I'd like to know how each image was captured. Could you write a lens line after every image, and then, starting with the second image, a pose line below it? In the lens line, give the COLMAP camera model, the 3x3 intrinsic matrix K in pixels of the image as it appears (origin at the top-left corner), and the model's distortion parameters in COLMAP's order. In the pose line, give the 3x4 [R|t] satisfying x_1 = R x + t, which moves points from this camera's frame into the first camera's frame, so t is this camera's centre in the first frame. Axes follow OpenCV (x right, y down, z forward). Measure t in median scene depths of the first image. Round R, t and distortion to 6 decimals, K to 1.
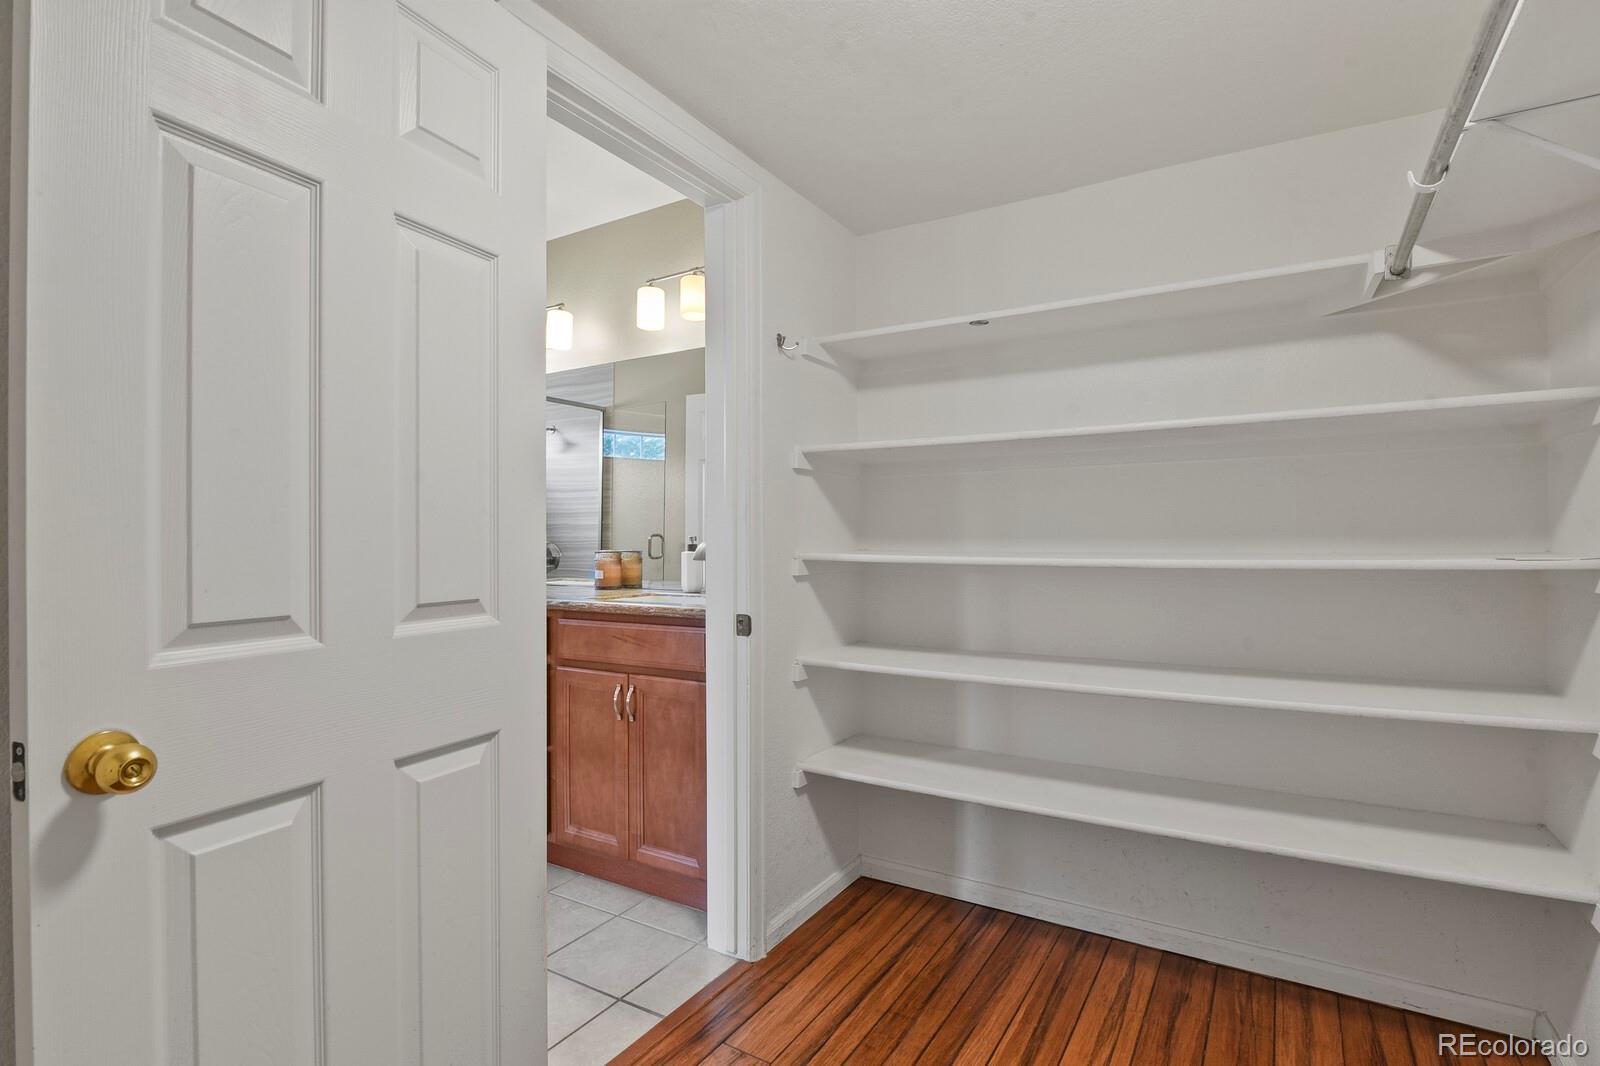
lens RADIAL K [[777.4, 0, 800.9], [0, 777.4, 531.9], [0, 0, 1]] dist [-0.010537, -0.004568]
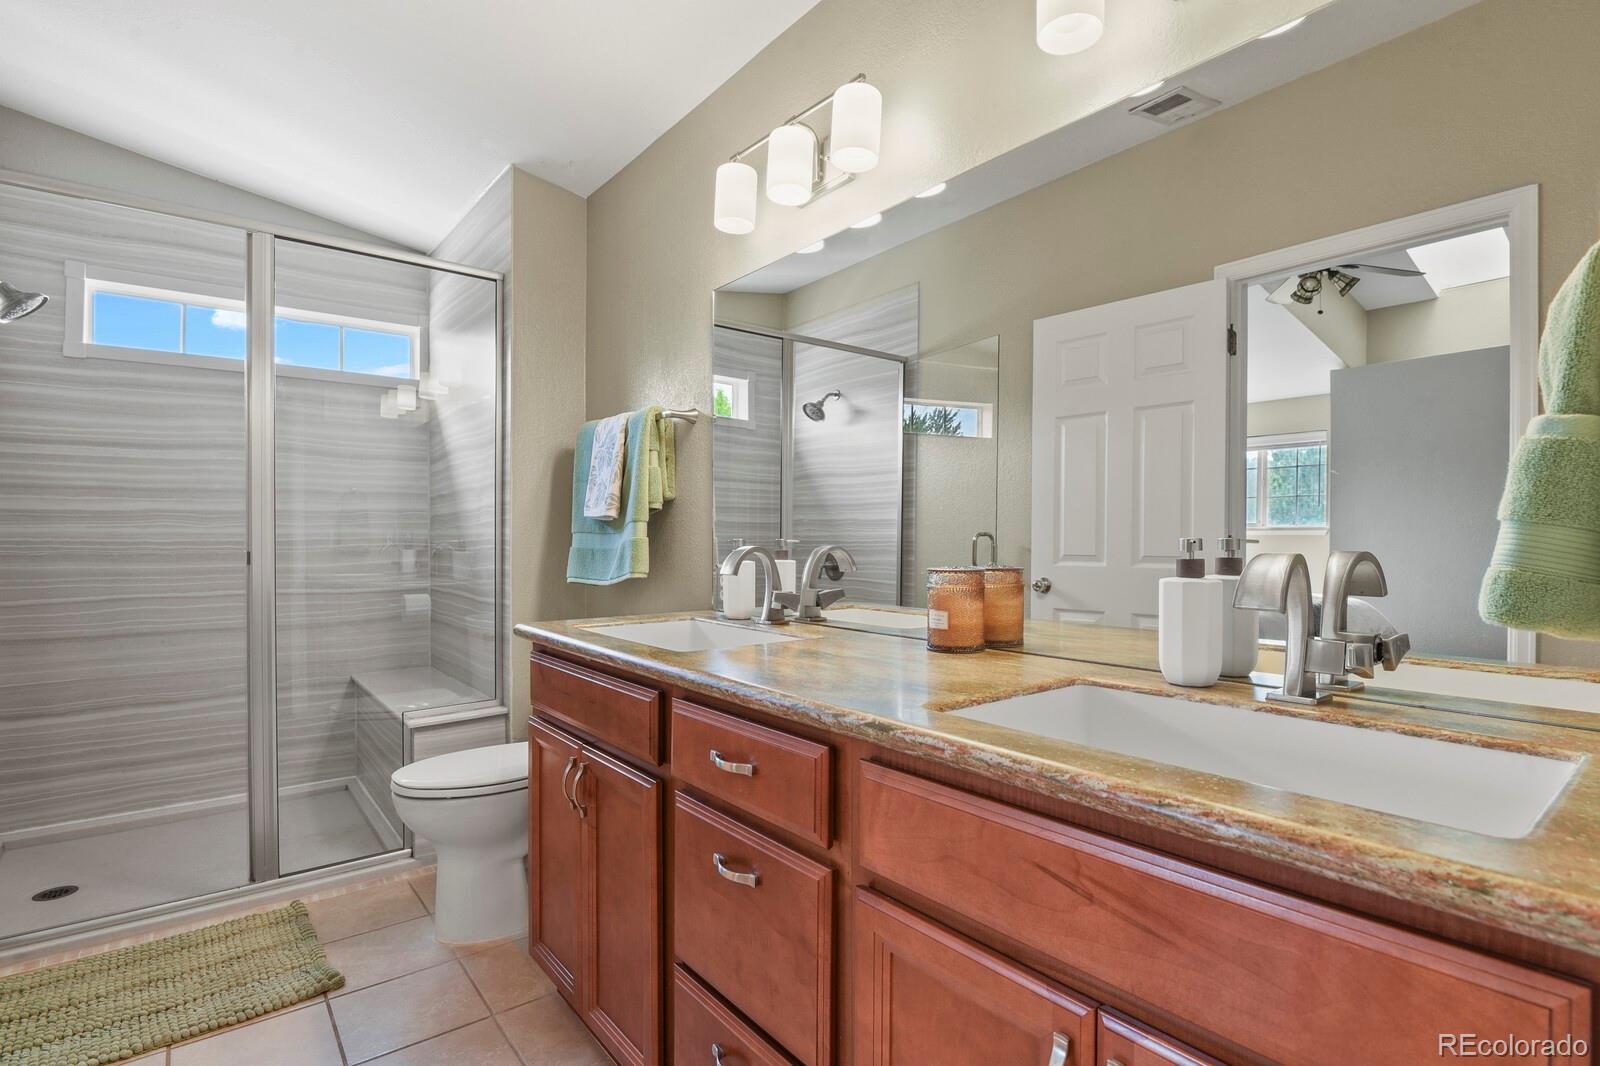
lens RADIAL K [[777.4, 0, 804.4], [0, 777.4, 531.8], [0, 0, 1]] dist [-0.010537, -0.004568]
pose [[0.940457, 0.004201, -0.339888, -0.103538], [-0.003639, 0.999991, 0.002292, 0.000848], [0.339894, -0.000919, 0.940463, 0.312775]]
